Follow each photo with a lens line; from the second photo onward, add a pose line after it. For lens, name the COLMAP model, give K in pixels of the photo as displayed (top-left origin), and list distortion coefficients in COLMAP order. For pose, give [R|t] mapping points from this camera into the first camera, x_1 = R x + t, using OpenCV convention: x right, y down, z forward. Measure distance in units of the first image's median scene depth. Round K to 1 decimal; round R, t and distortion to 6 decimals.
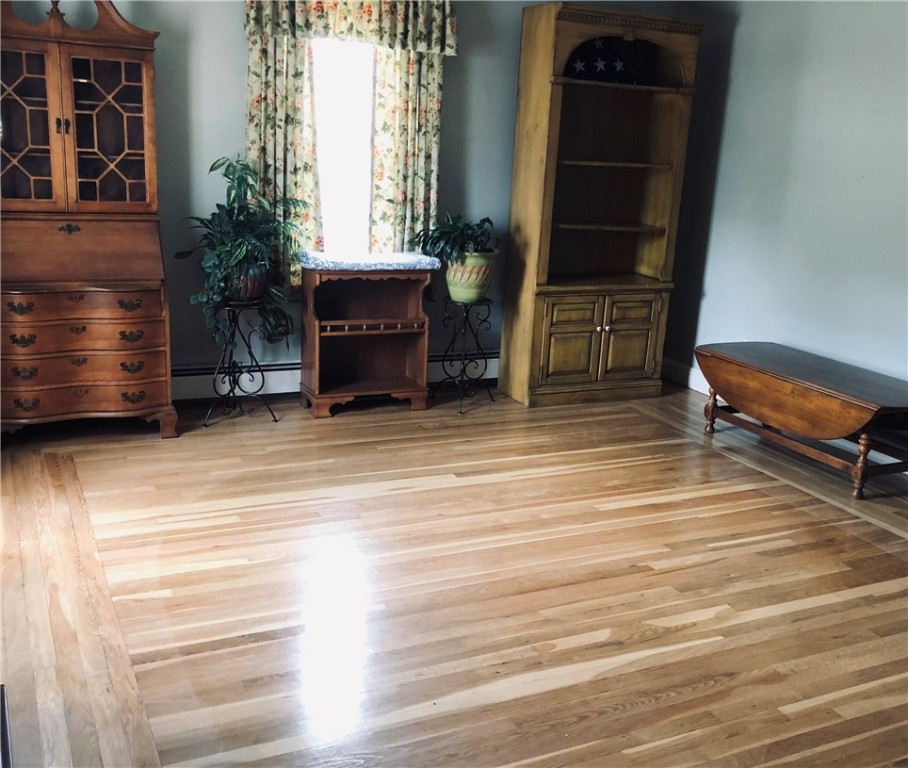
lens RADIAL K [[1029.7, 0, 454.4], [0, 1029.7, 406.2], [0, 0, 1]] dist [0.201972, -0.649463]
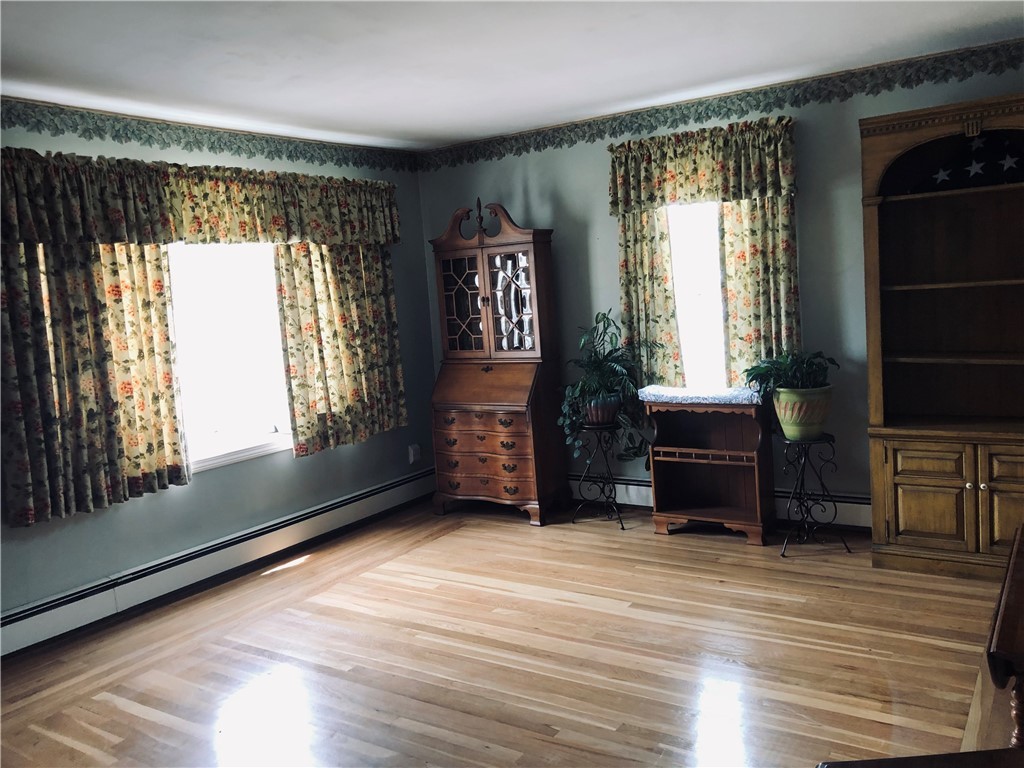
lens RADIAL K [[846.7, 0, 512.0], [0, 846.7, 384.0], [0, 0, 1]] dist [0.015145, 0.000241]
pose [[0.476409, 0.010135, -0.879165, 0.592975], [-0.132522, 0.989338, -0.060407, -0.071824], [0.869179, 0.145287, 0.472673, 0.409287]]
